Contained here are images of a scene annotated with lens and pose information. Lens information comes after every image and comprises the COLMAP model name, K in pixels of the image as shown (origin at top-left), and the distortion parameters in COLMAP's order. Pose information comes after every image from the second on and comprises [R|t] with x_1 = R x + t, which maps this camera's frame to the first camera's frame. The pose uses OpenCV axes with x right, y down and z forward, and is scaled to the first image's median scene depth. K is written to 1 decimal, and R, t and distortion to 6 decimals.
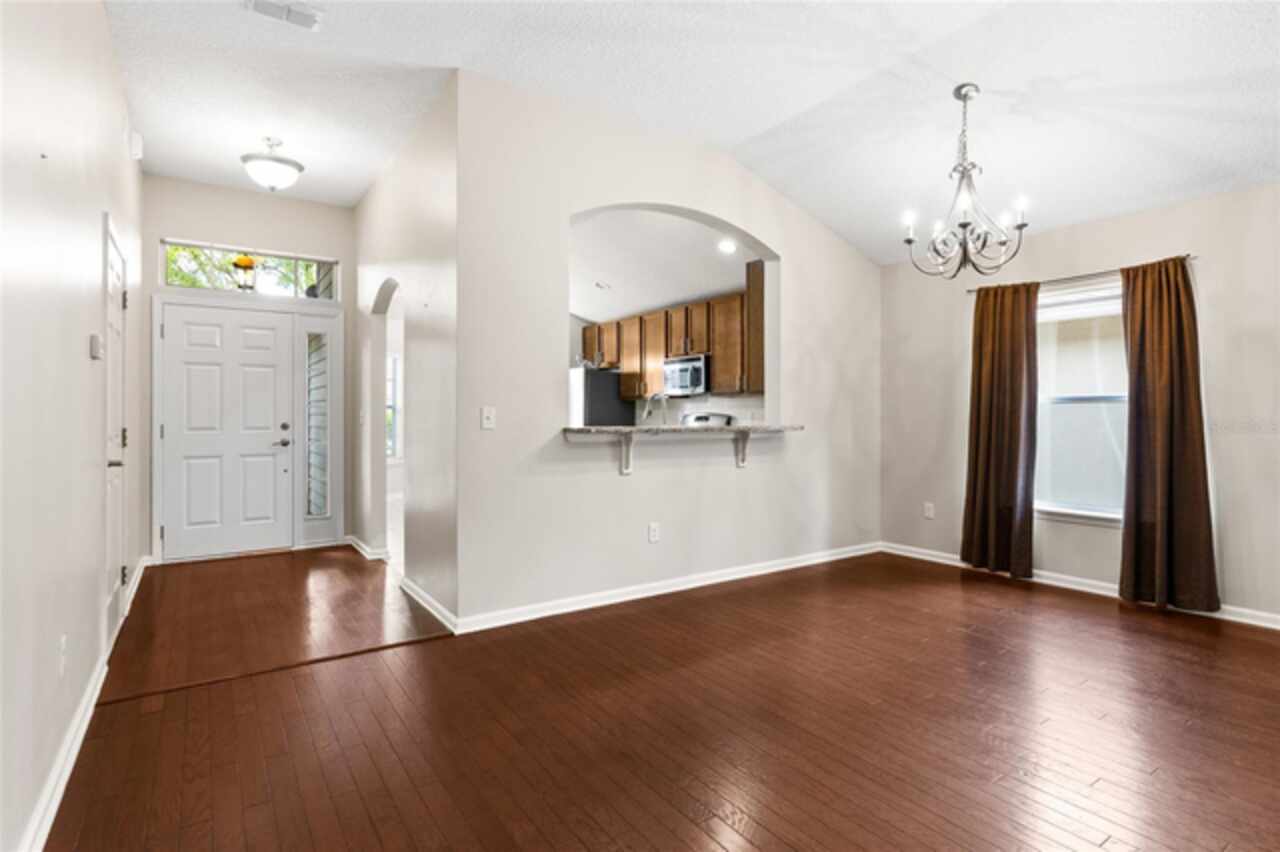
lens RADIAL K [[653.6, 0, 661.8], [0, 653.6, 415.7], [0, 0, 1]] dist [-0.000594, -0.000186]
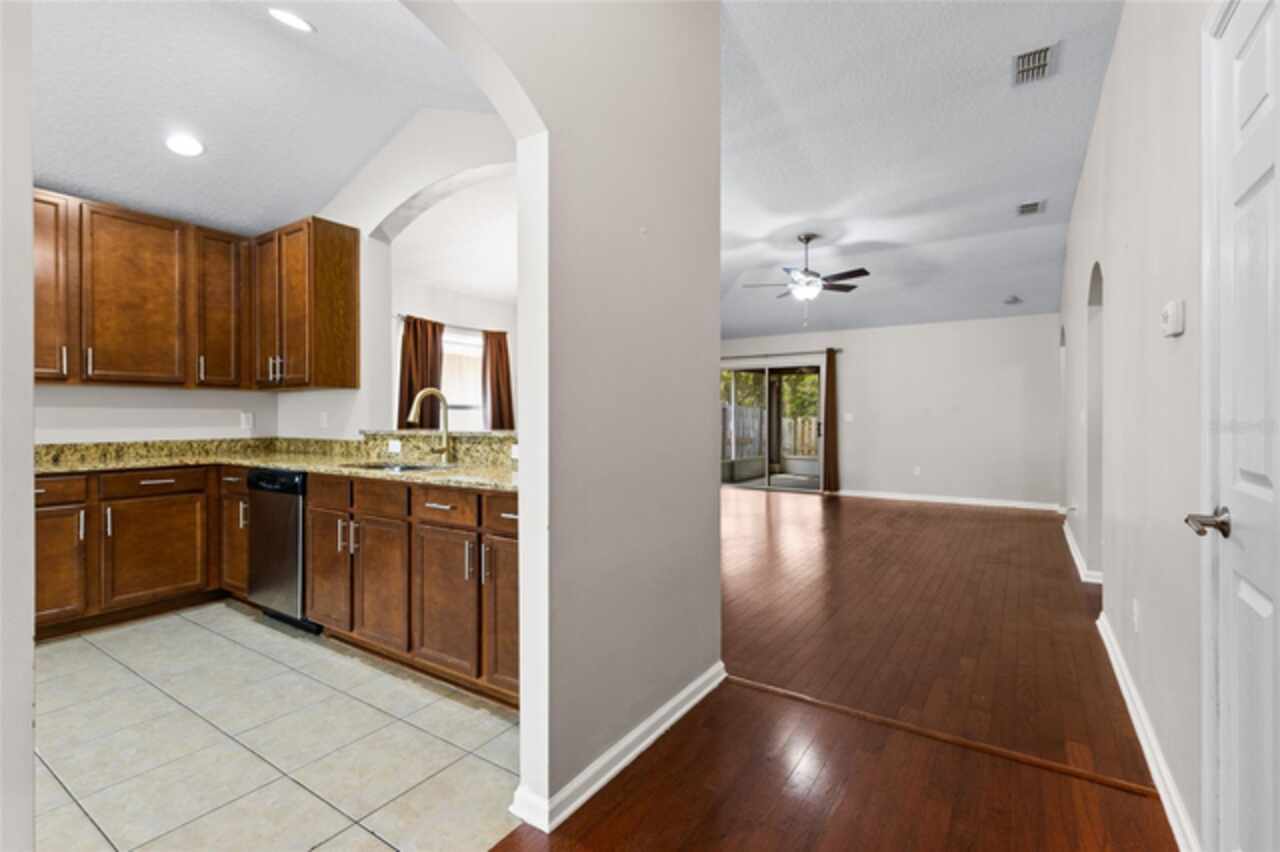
lens RADIAL K [[574.7, 0, 648.1], [0, 574.7, 421.0], [0, 0, 1]] dist [0.004847, 0.000325]
pose [[-0.366015, -0.003624, 0.930602, -0.738143], [0.005164, 0.999969, 0.005925, 0.000544], [-0.930595, 0.006975, -0.365985, 1.039341]]
